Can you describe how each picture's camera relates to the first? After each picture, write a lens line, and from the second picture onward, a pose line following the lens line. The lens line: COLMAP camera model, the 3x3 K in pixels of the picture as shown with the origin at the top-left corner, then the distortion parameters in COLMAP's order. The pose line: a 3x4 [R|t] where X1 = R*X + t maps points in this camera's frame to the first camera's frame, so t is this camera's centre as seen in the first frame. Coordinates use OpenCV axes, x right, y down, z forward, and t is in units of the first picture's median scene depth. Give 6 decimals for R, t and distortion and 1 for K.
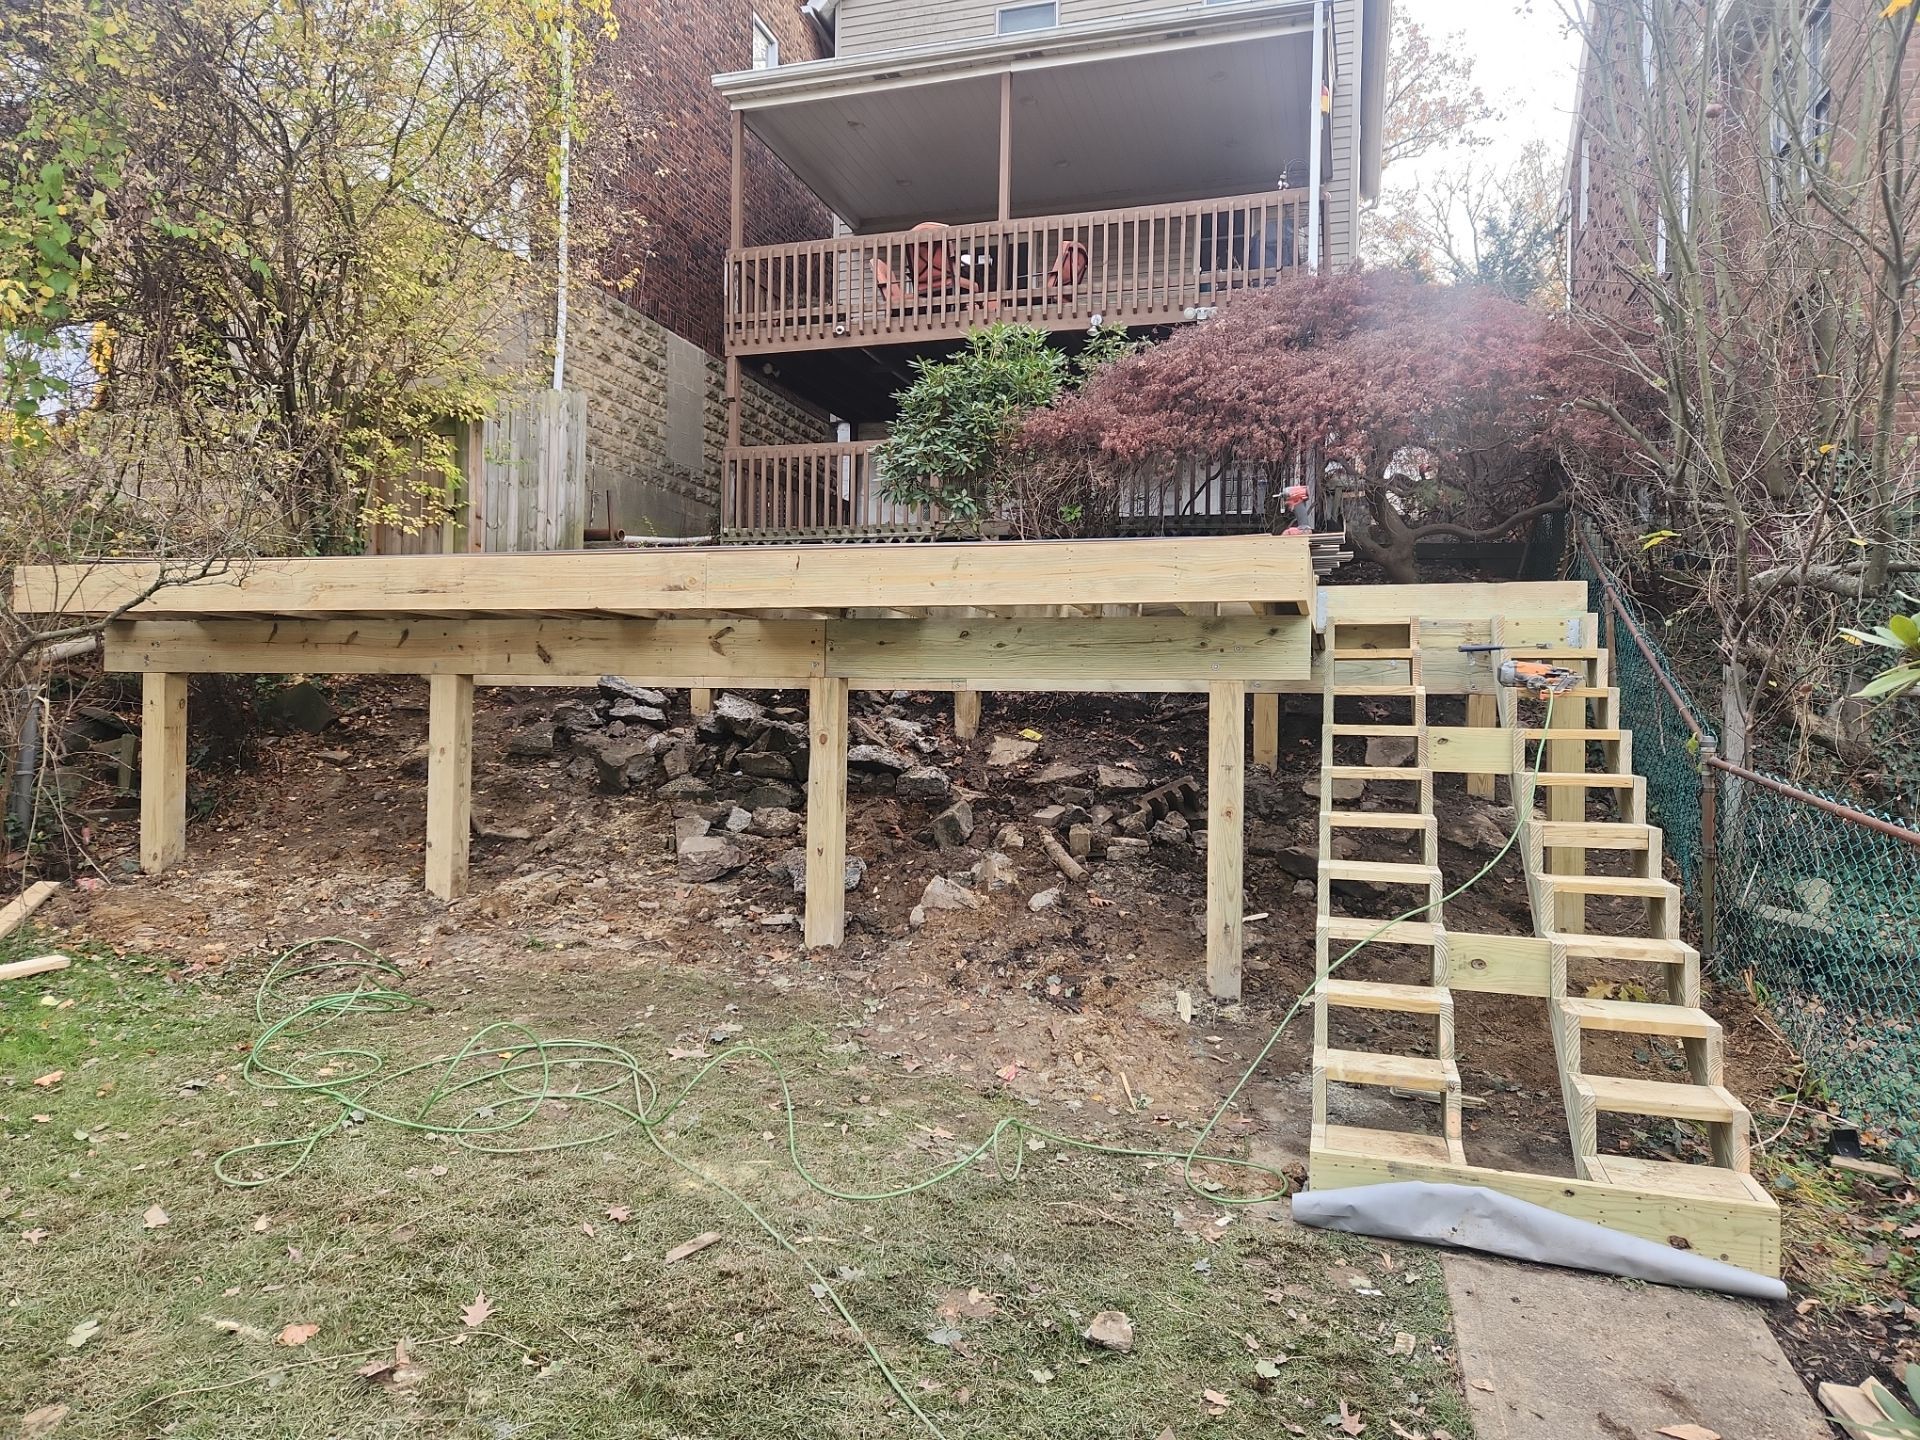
lens RADIAL K [[1147.8, 0, 960.0], [0, 1147.8, 720.0], [0, 0, 1]] dist [0.001749, -0.000208]
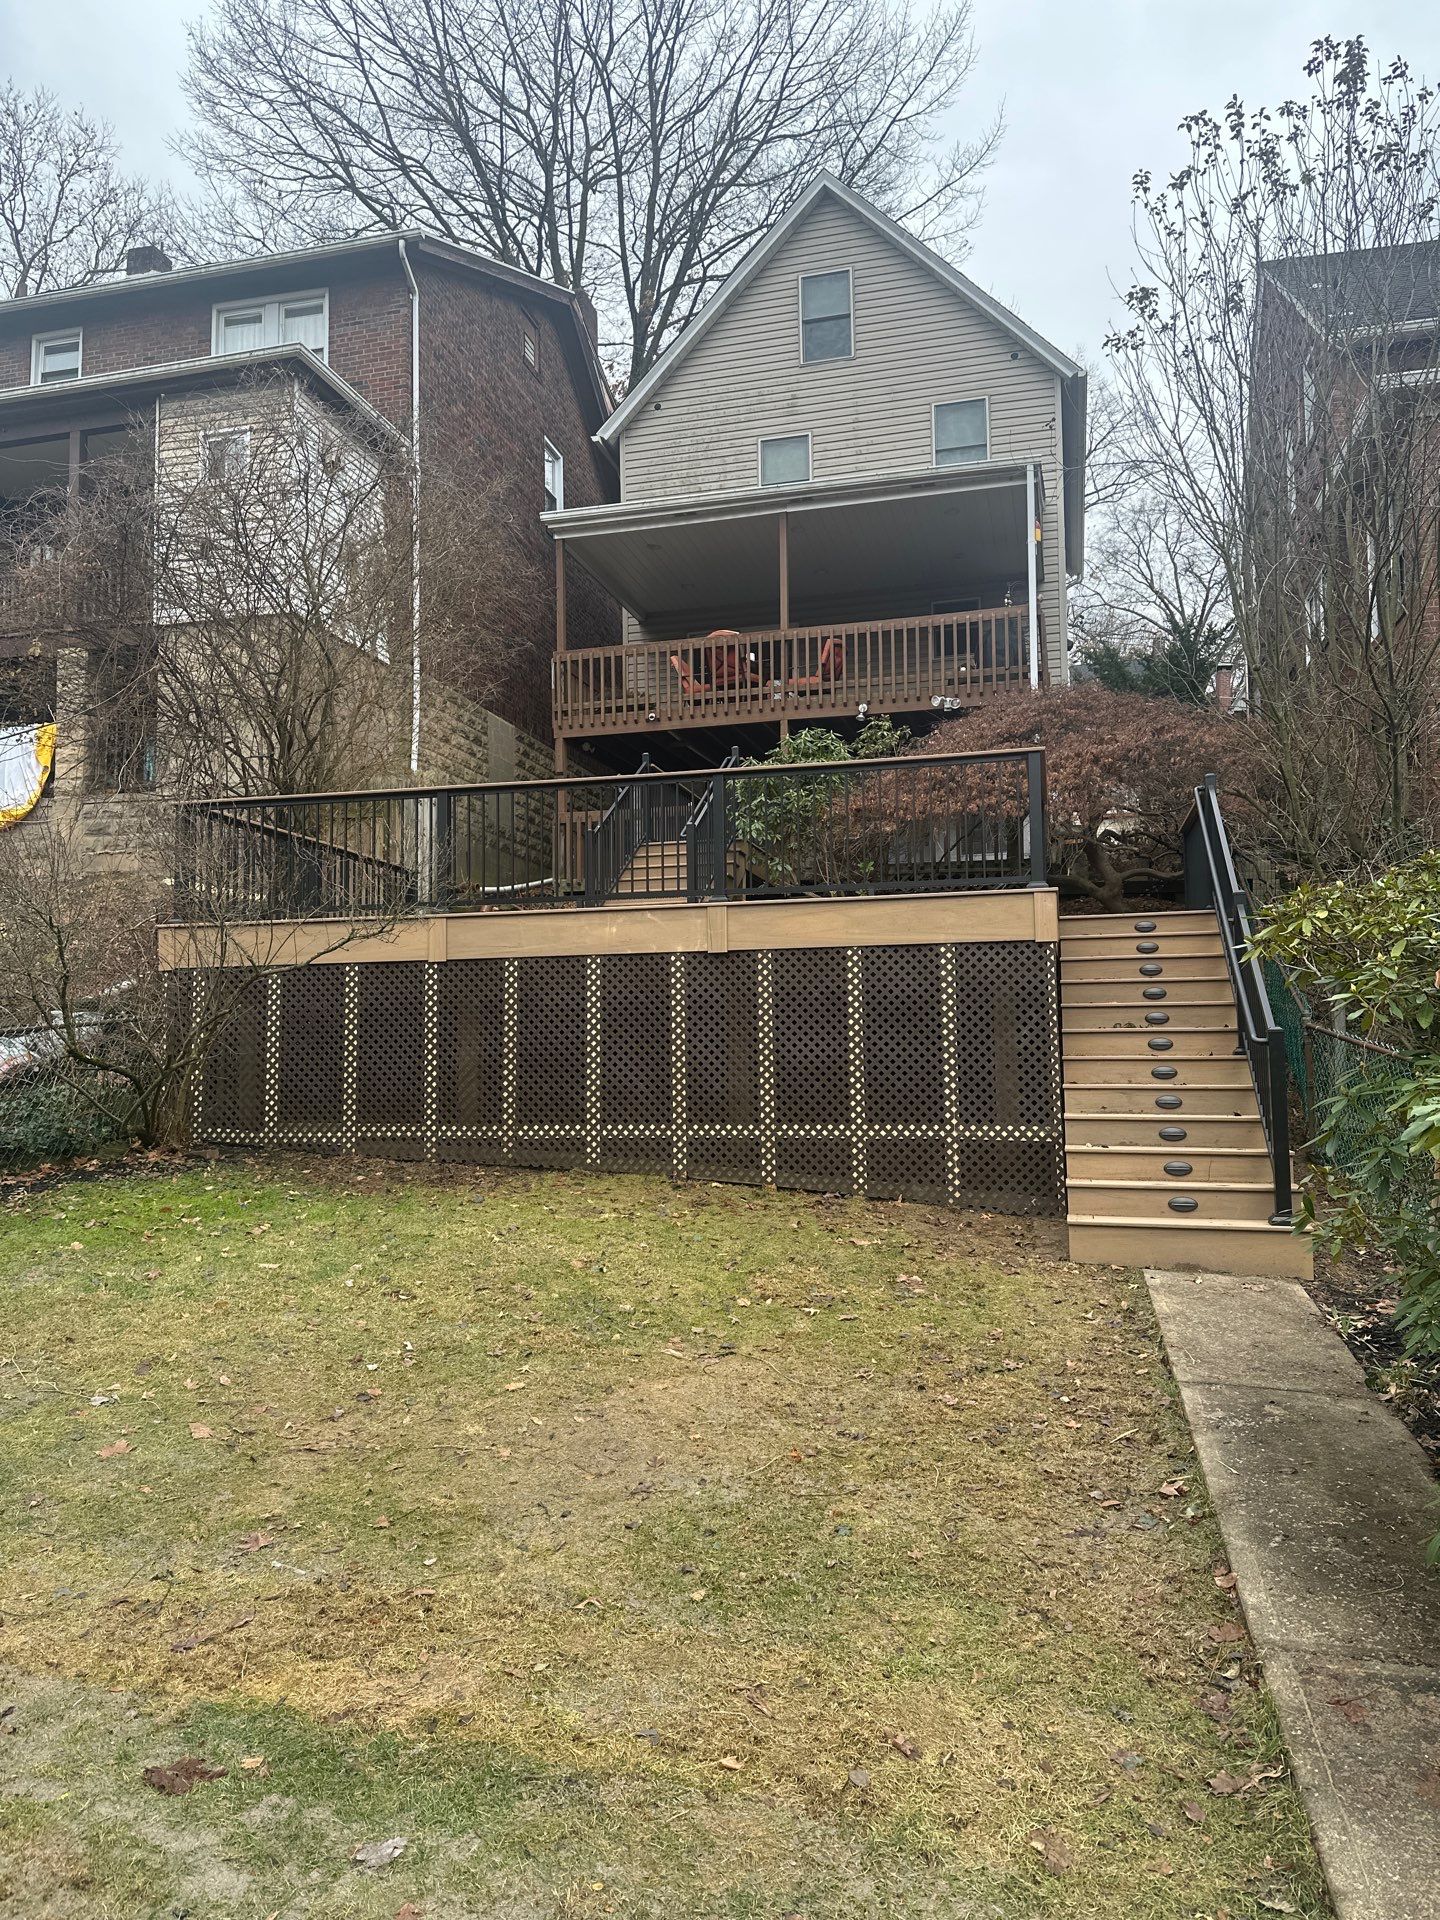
lens RADIAL K [[1147.8, 0, 716.9], [0, 1147.8, 1007.0], [0, 0, 1]] dist [0.001749, -0.000208]
pose [[0.999259, -0.028159, 0.026240, -0.076630], [0.029162, 0.998827, -0.038659, 0.019433], [-0.025121, 0.039395, 0.998908, -0.216463]]
